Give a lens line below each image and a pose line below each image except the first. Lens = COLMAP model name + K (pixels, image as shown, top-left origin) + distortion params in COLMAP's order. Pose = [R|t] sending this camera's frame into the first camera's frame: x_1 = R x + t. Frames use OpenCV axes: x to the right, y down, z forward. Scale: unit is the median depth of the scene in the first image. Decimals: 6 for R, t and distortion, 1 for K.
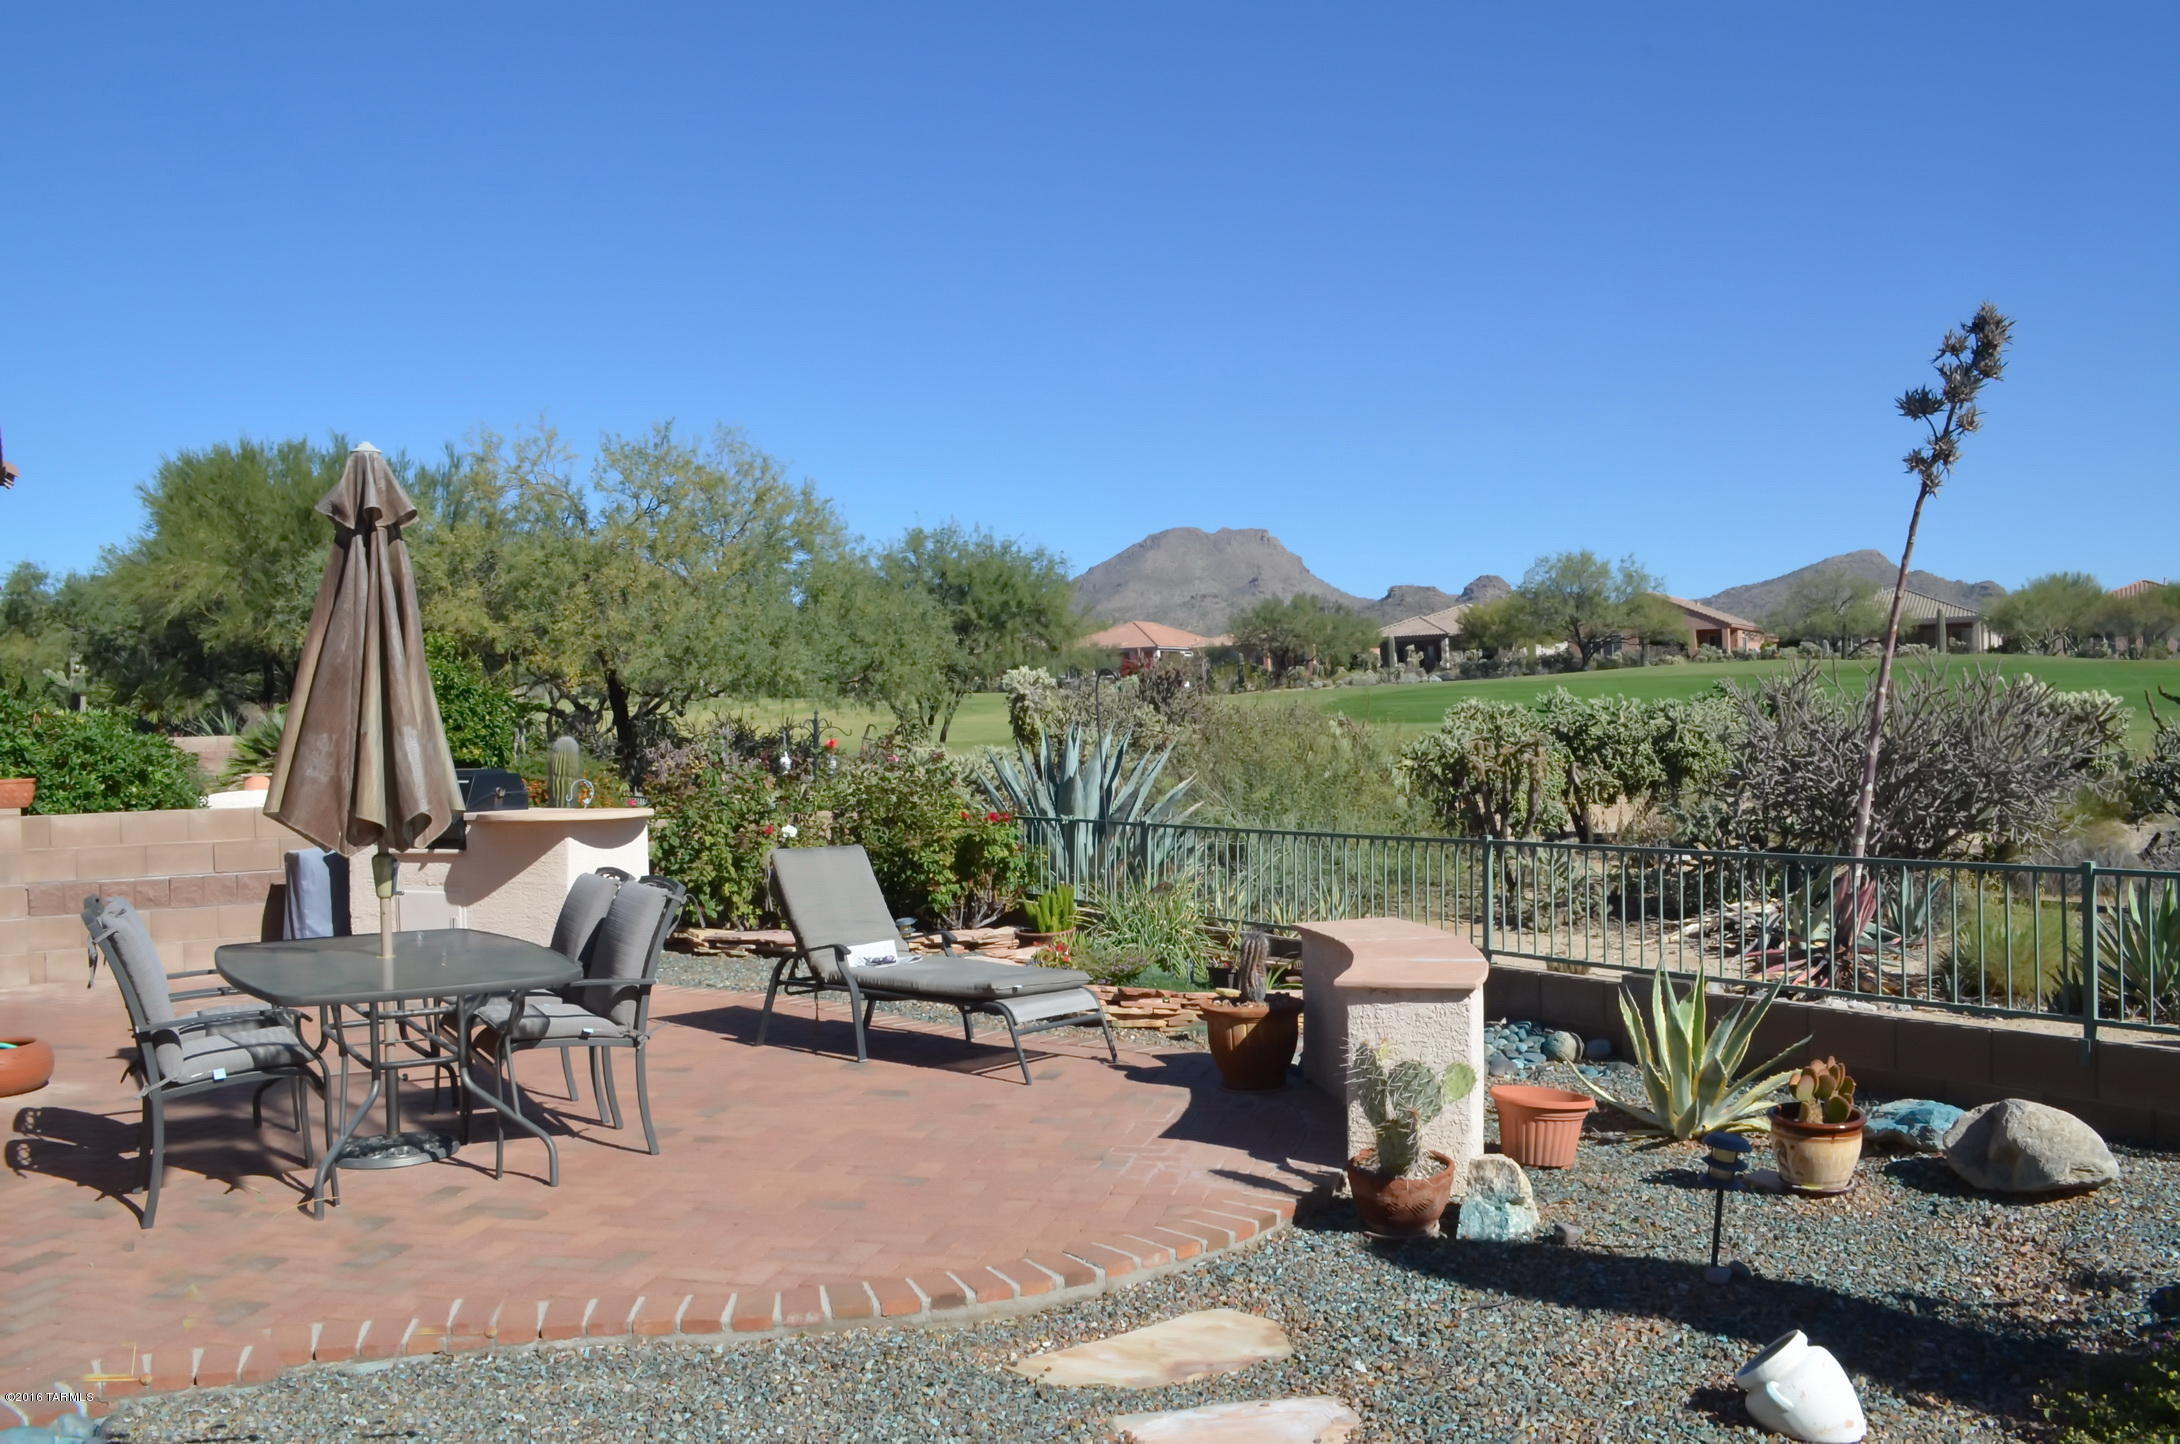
lens RADIAL K [[1724.9, 0, 1085.9], [0, 1724.9, 715.8], [0, 0, 1]] dist [-0.083252, 0.006621]
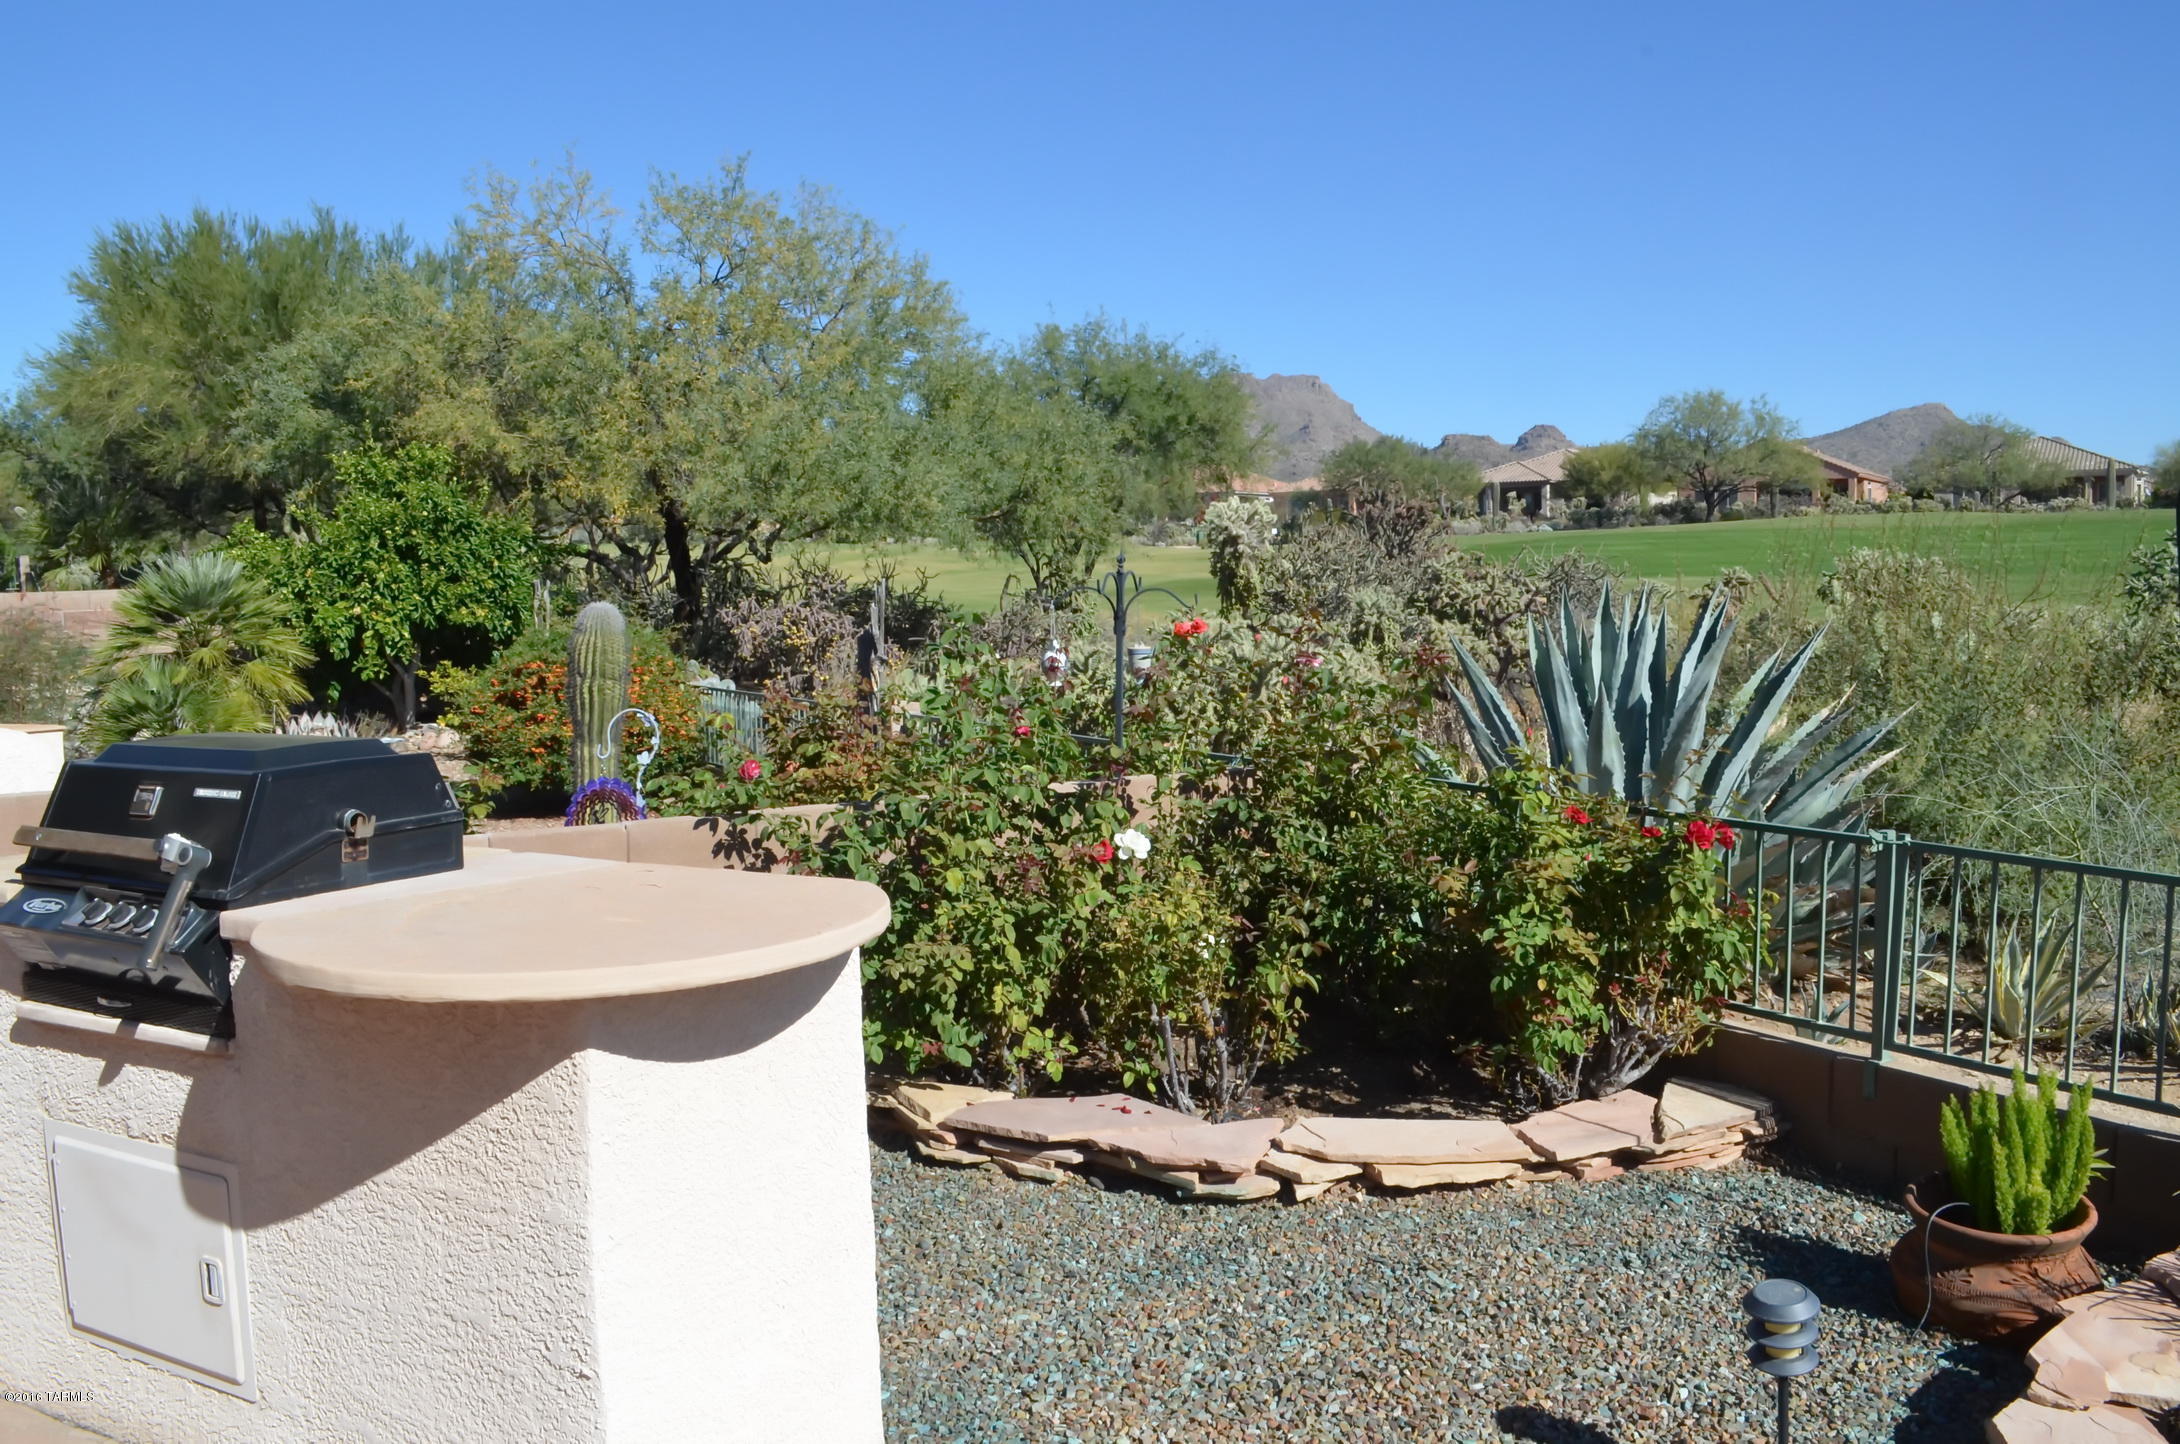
lens RADIAL K [[1724.9, 0, 1090.4], [0, 1724.9, 736.4], [0, 0, 1]] dist [-0.083252, 0.006621]
pose [[0.999667, 0.010062, -0.023743, -0.073204], [-0.007643, 0.994974, 0.099838, -0.000134], [0.024628, -0.099623, 0.994720, 0.248580]]
